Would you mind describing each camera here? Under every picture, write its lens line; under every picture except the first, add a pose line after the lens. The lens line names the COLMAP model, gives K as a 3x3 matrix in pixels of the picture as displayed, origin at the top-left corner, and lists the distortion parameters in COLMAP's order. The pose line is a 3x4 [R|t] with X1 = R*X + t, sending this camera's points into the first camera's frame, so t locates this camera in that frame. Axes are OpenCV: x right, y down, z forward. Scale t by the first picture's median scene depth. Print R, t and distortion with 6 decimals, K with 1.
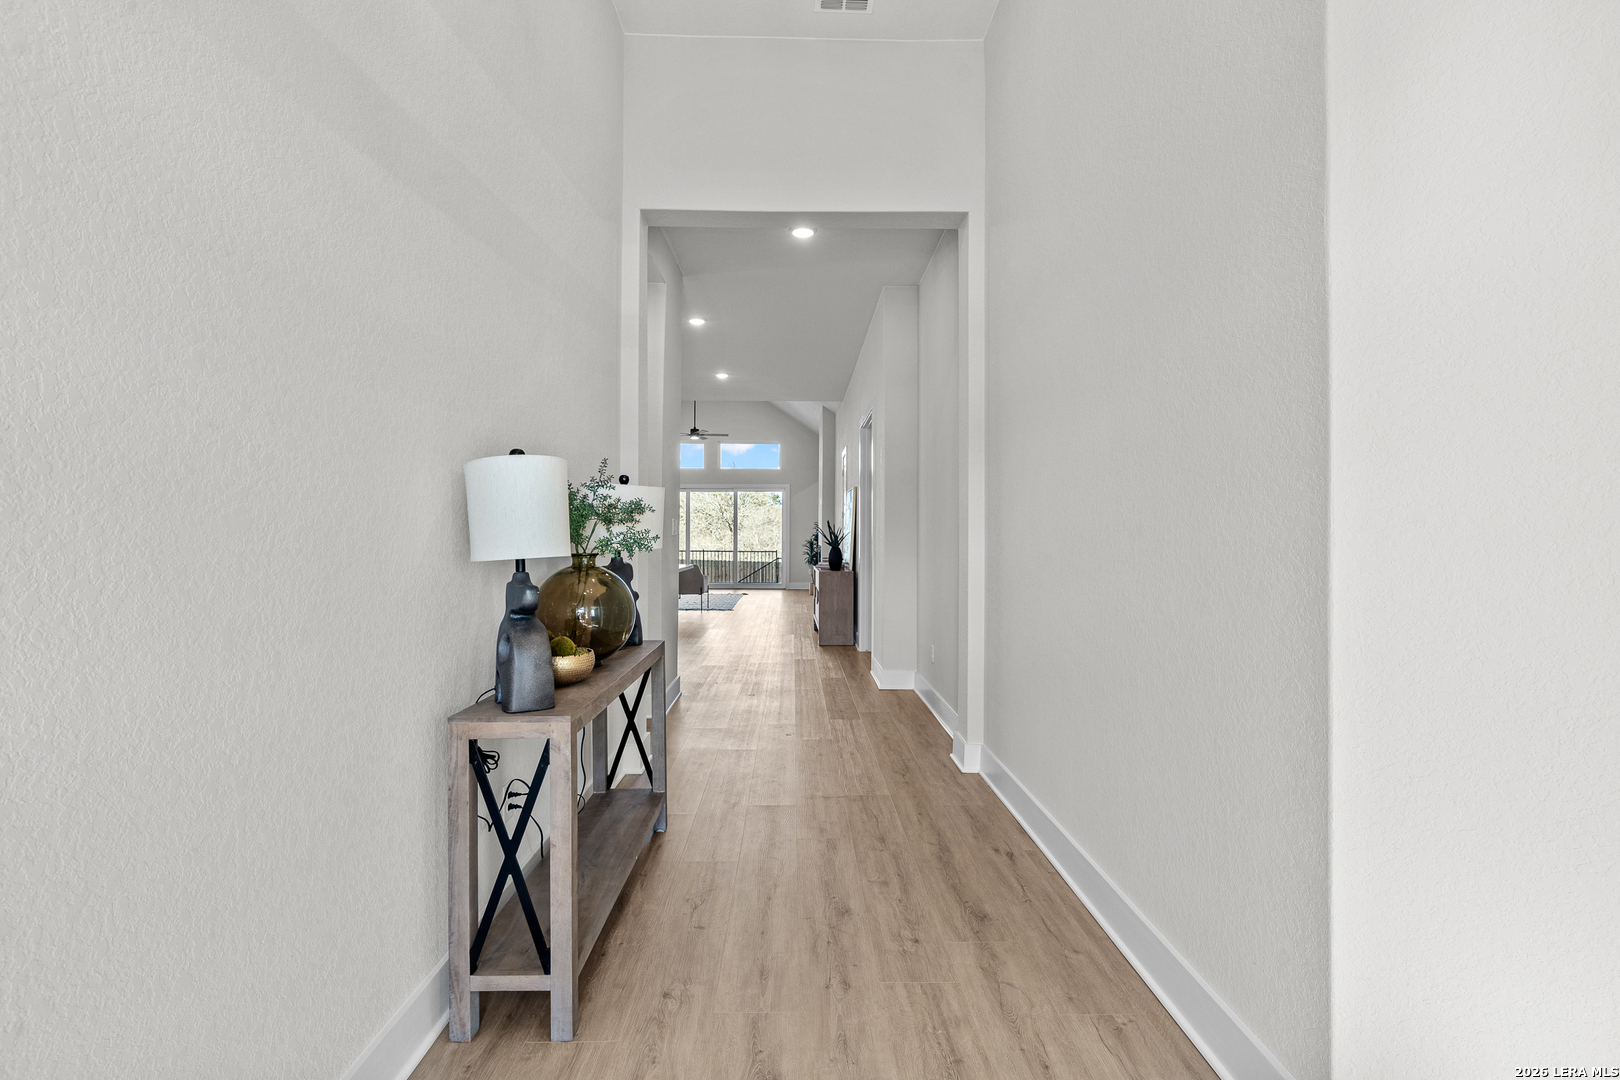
lens RADIAL K [[736.3, 0, 810.8], [0, 736.3, 537.1], [0, 0, 1]] dist [-0.004175, -0.000721]
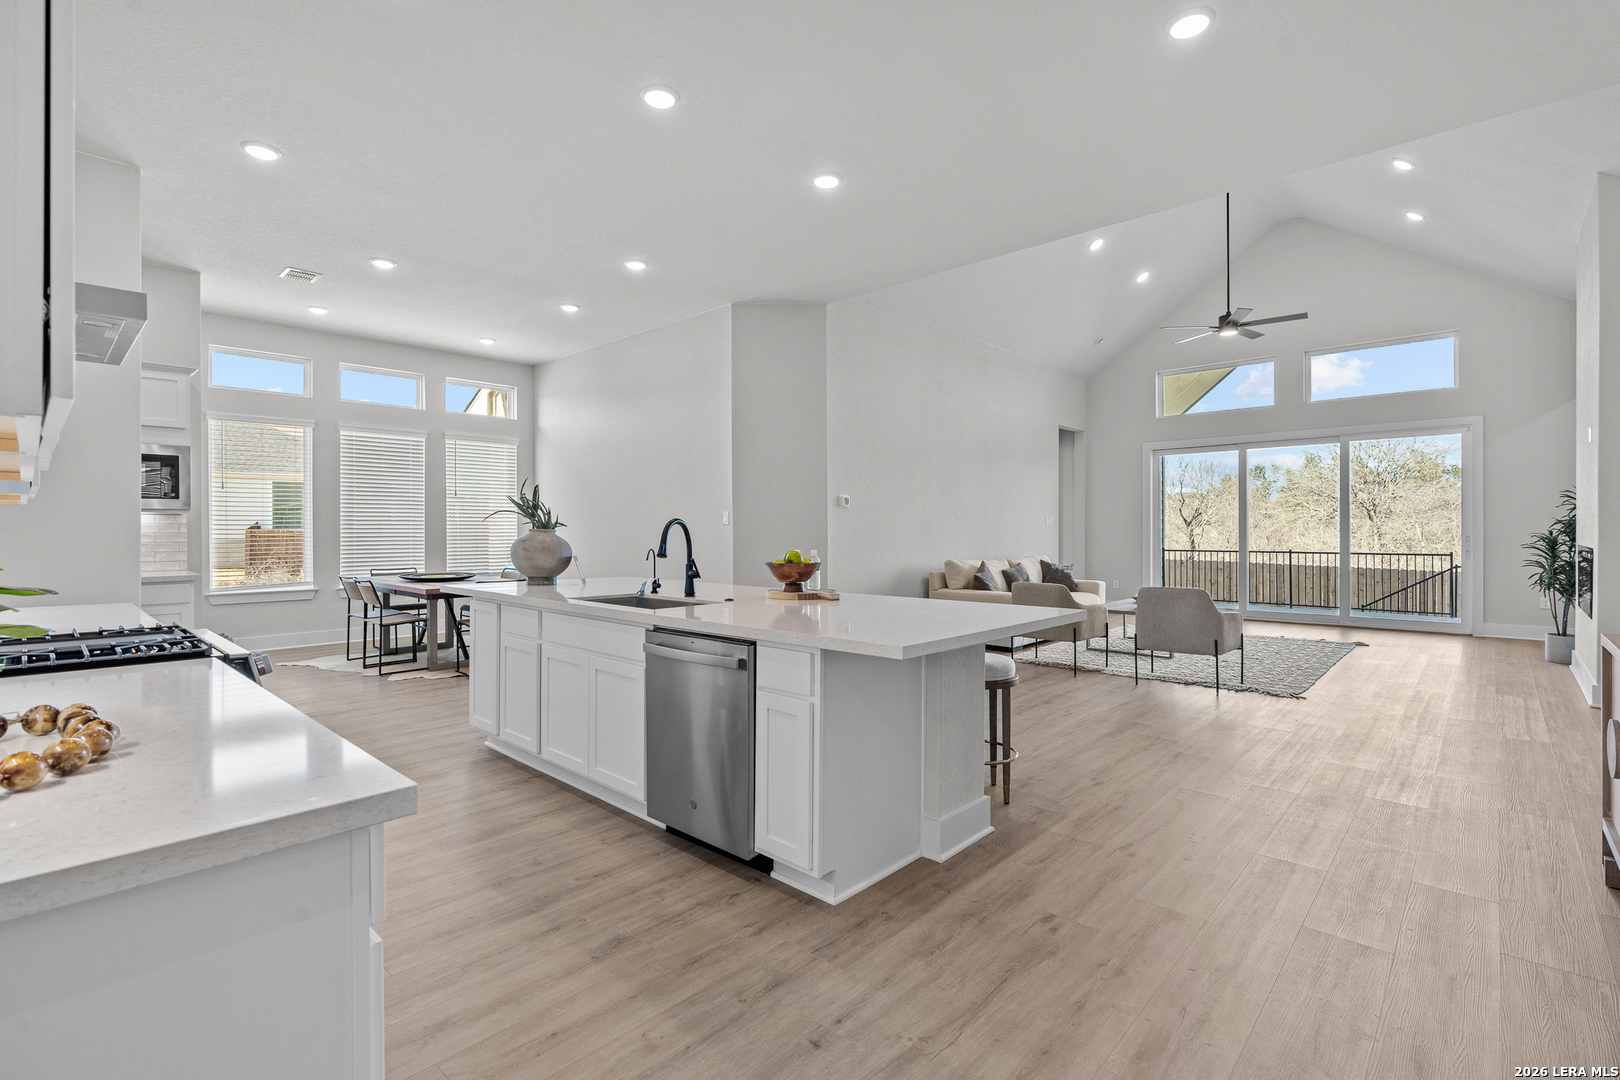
lens RADIAL K [[736.3, 0, 814.4], [0, 736.3, 533.6], [0, 0, 1]] dist [-0.004175, -0.000721]
pose [[0.716393, -0.006528, -0.697666, -0.008124], [0.008183, 0.999966, -0.000954, 0.001447], [0.697649, -0.005026, 0.716422, 0.376319]]
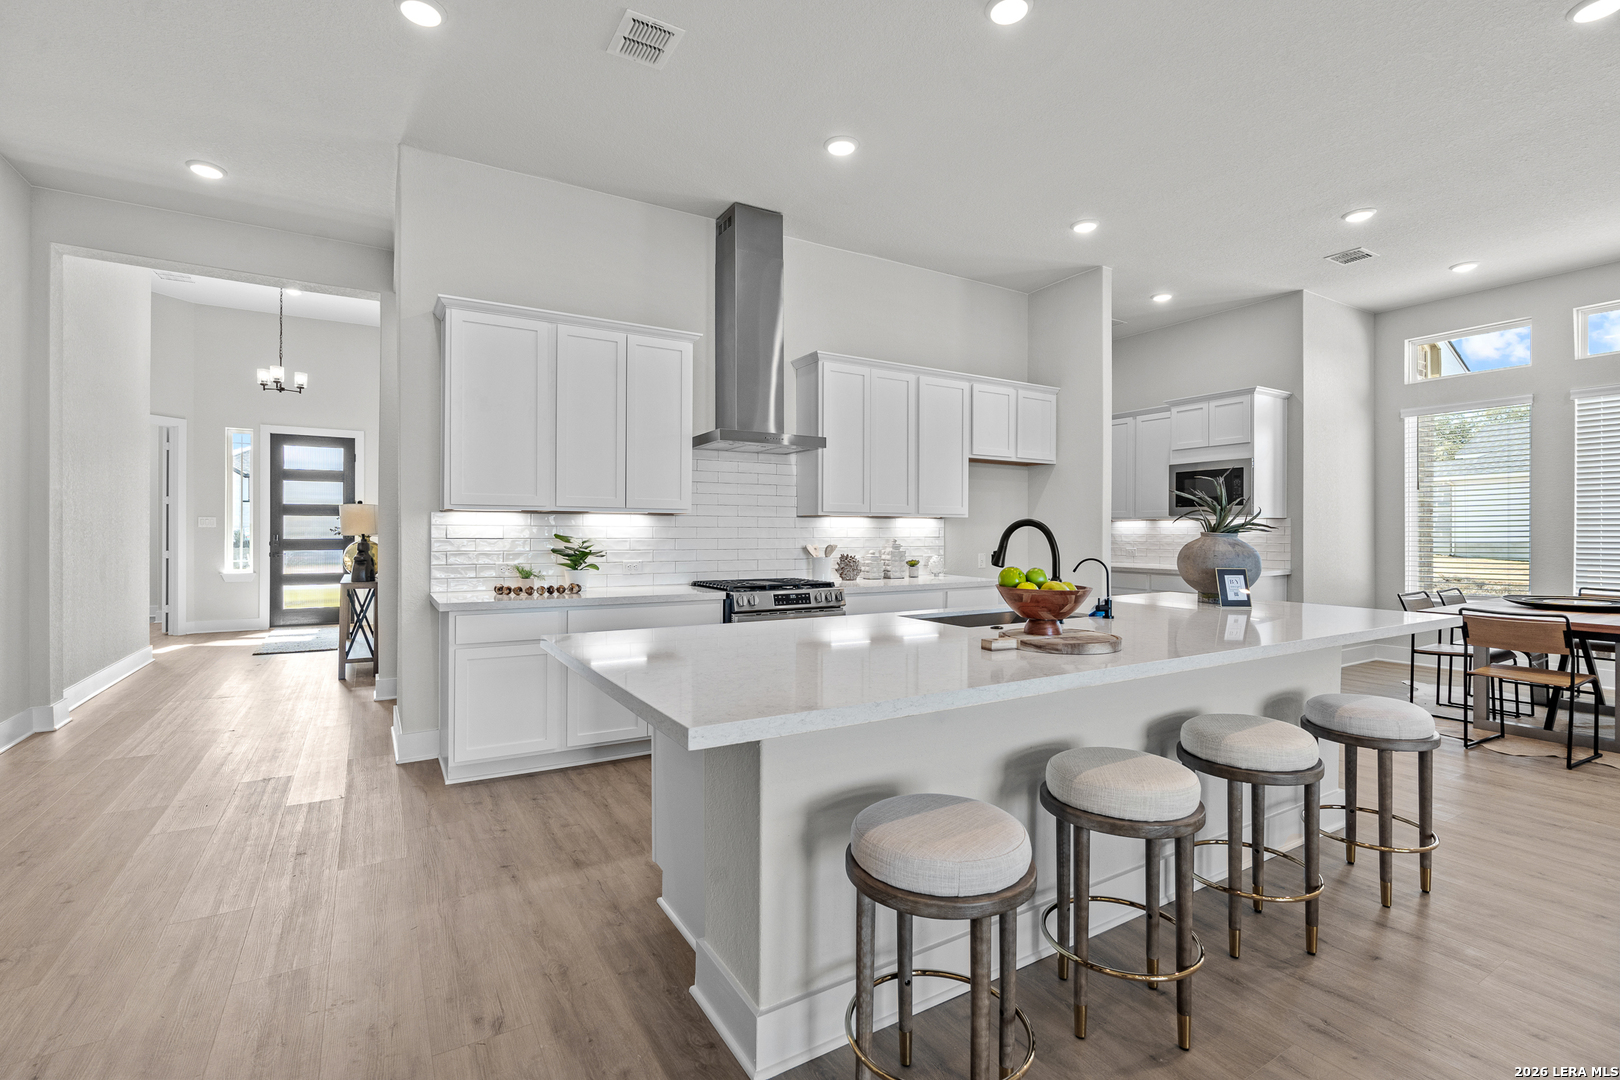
lens RADIAL K [[736.3, 0, 811.0], [0, 736.3, 533.5], [0, 0, 1]] dist [-0.004175, -0.000721]
pose [[-0.873043, -0.006191, -0.487604, -0.234468], [-0.004728, 0.999980, -0.004231, -0.001357], [0.487621, -0.001388, -0.873055, 1.448973]]
